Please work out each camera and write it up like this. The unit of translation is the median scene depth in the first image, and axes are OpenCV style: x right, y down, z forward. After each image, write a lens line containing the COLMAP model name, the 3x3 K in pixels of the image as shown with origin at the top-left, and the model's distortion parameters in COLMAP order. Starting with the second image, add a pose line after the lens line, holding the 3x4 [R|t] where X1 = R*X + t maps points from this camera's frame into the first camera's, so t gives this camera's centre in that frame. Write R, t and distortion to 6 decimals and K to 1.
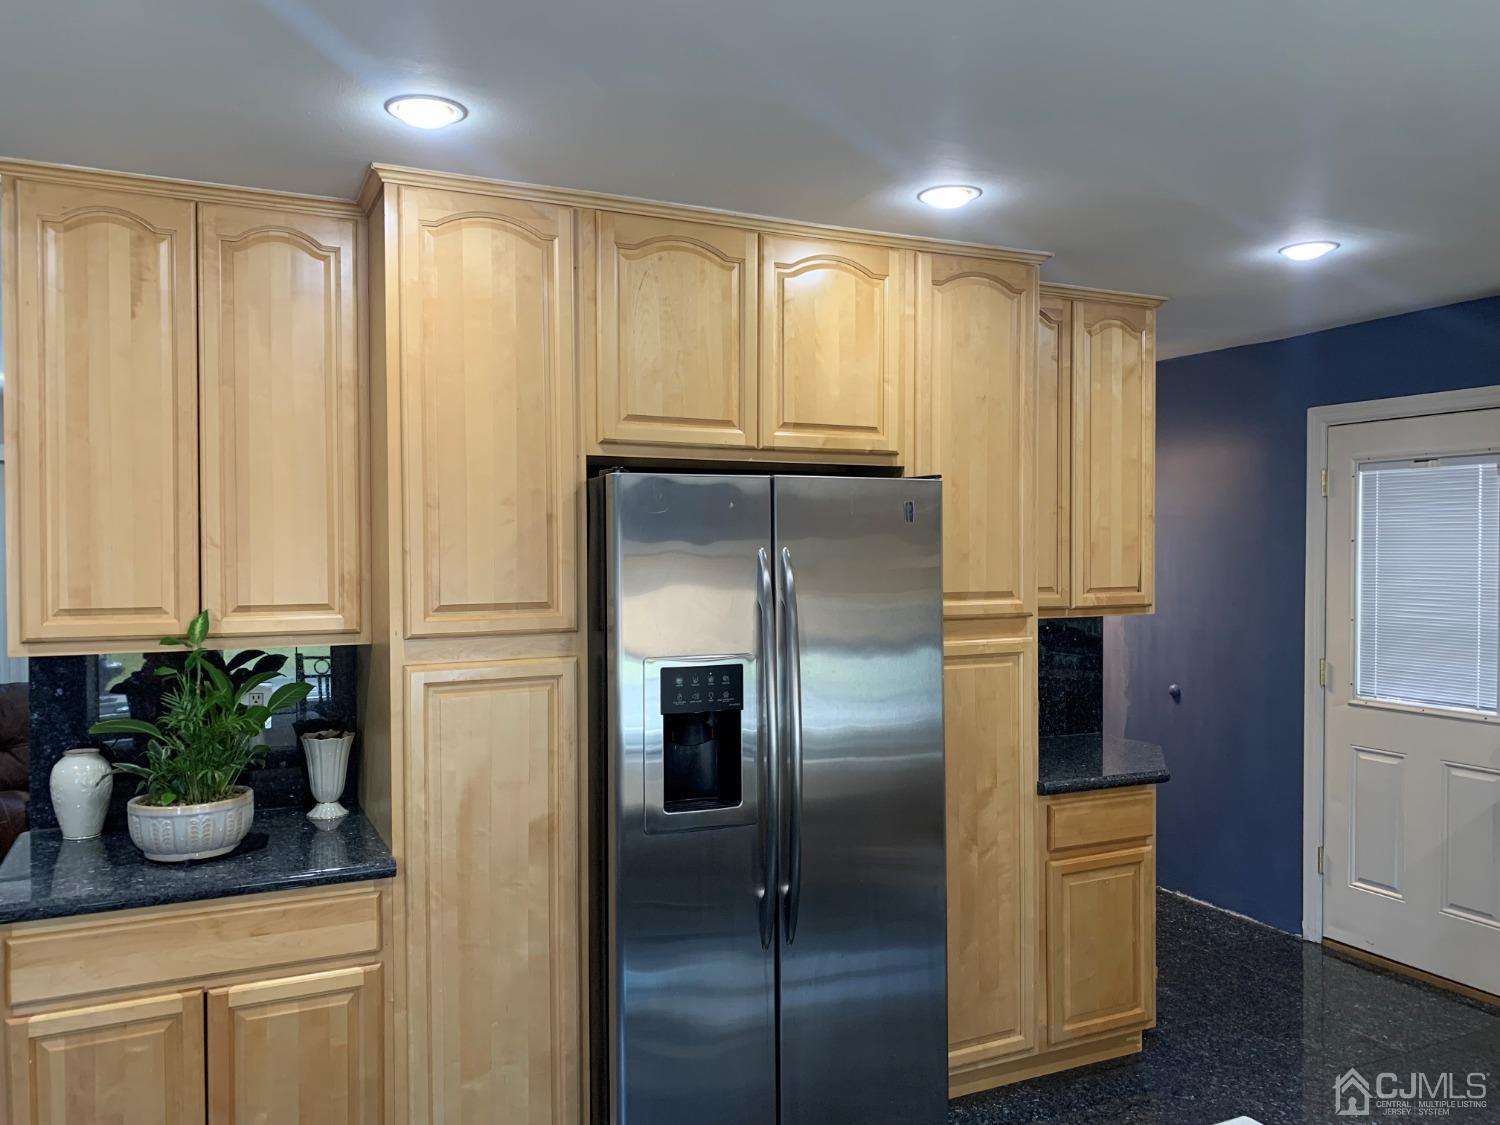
lens RADIAL K [[1169.3, 0, 746.6], [0, 1169.3, 567.2], [0, 0, 1]] dist [0.056938, -0.065877]
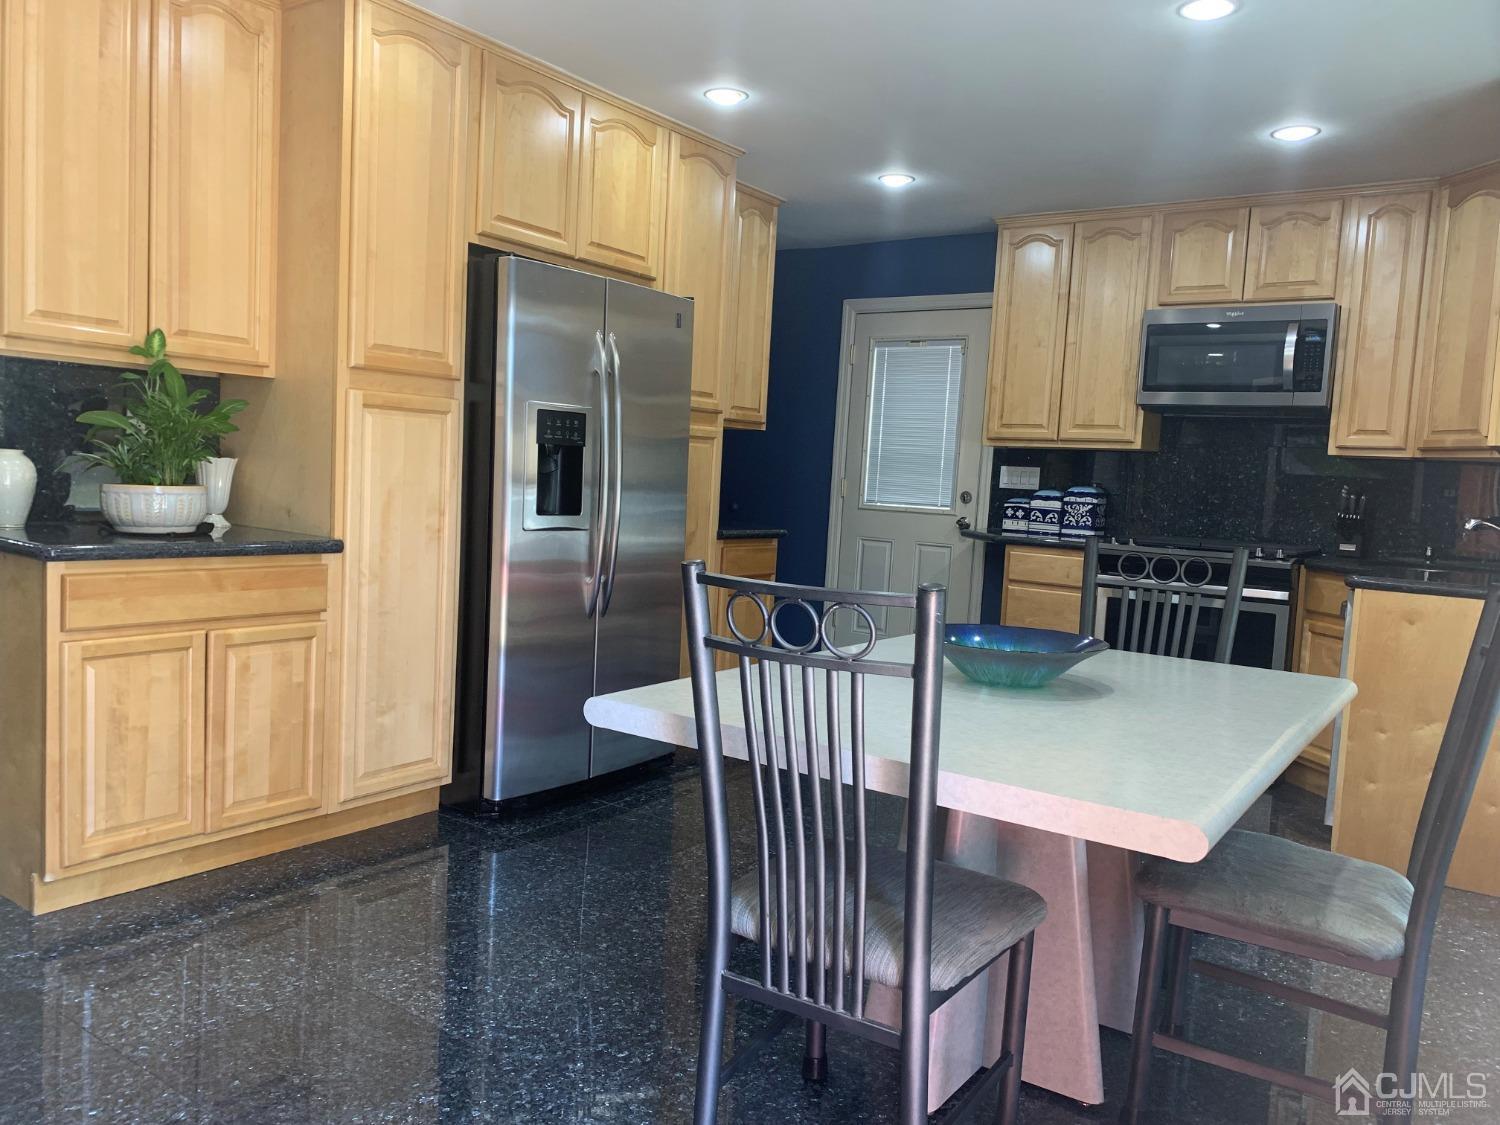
lens RADIAL K [[1169.3, 0, 760.1], [0, 1169.3, 555.7], [0, 0, 1]] dist [0.056938, -0.065877]
pose [[0.868866, 0.013618, 0.494861, -0.472621], [-0.048157, 0.997206, 0.057113, 0.150728], [-0.492700, -0.073455, 0.867094, -0.288412]]
